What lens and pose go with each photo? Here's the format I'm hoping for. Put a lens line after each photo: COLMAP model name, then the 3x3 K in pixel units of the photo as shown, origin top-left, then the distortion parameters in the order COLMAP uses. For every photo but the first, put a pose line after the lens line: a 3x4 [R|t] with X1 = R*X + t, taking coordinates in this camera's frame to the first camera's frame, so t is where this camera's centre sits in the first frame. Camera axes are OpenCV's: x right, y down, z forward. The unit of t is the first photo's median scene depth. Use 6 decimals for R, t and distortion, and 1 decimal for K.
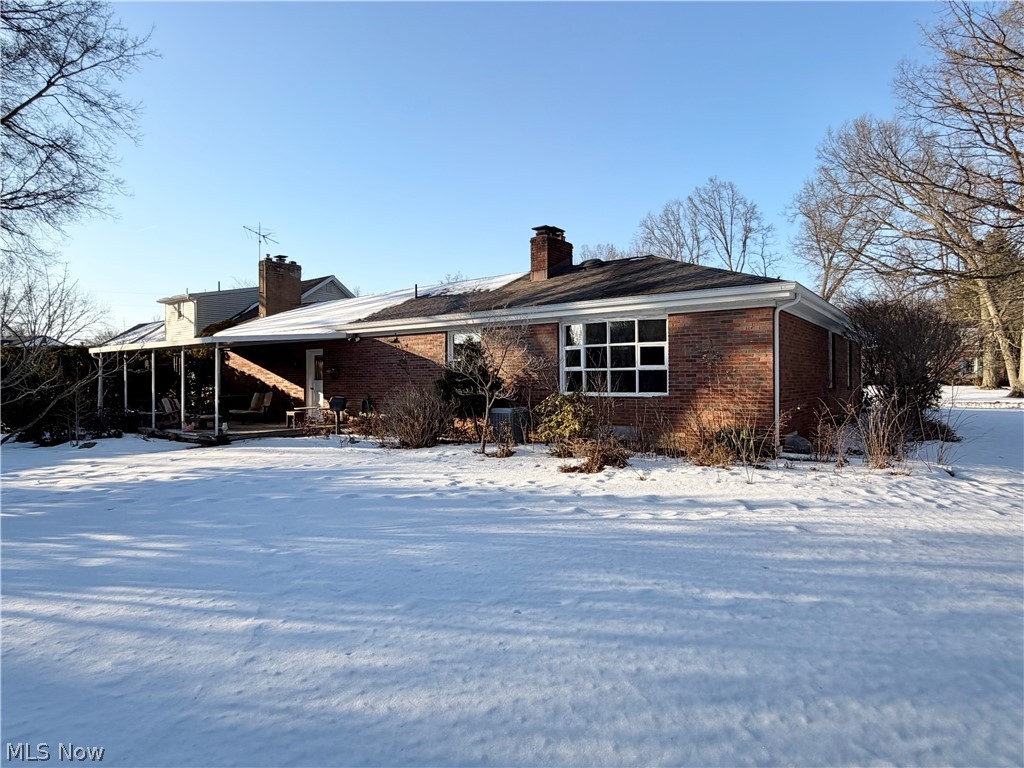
lens RADIAL K [[575.8, 0, 513.3], [0, 575.8, 379.1], [0, 0, 1]] dist [-0.002532, -0.000760]
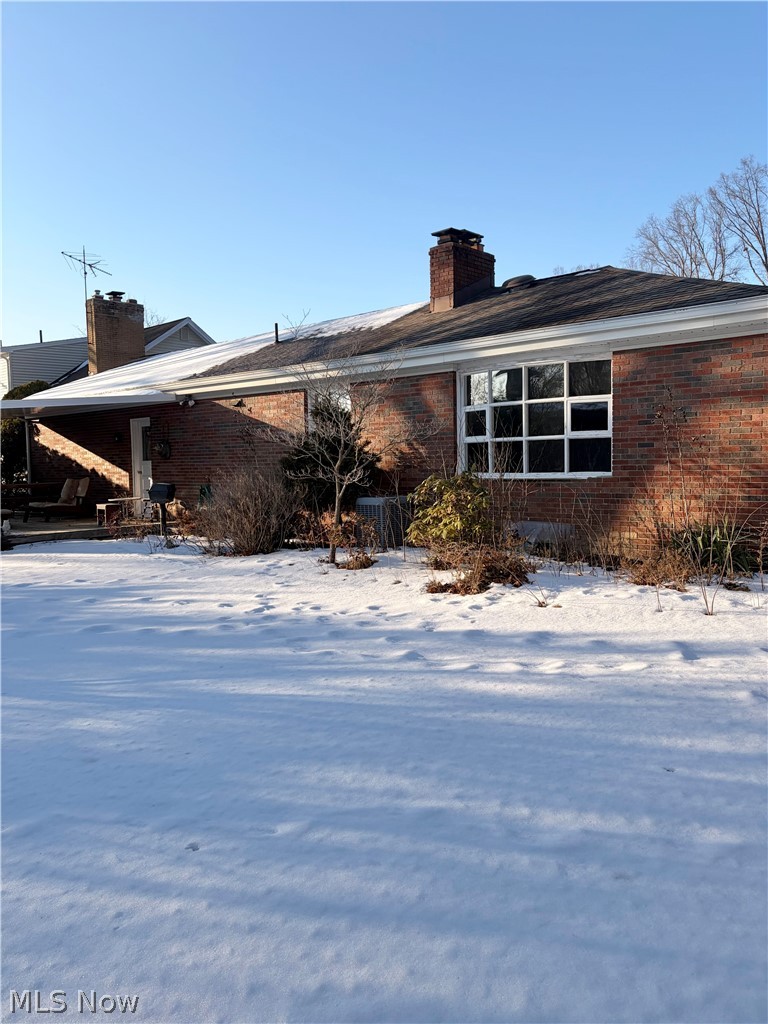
lens RADIAL K [[768.5, 0, 382.4], [0, 768.5, 517.2], [0, 0, 1]] dist [0.054914, -0.055032]
pose [[0.995219, -0.006023, -0.097479, 0.102904], [0.013536, 0.996971, 0.076591, 0.004131], [0.096723, -0.077544, 0.992286, 0.095578]]
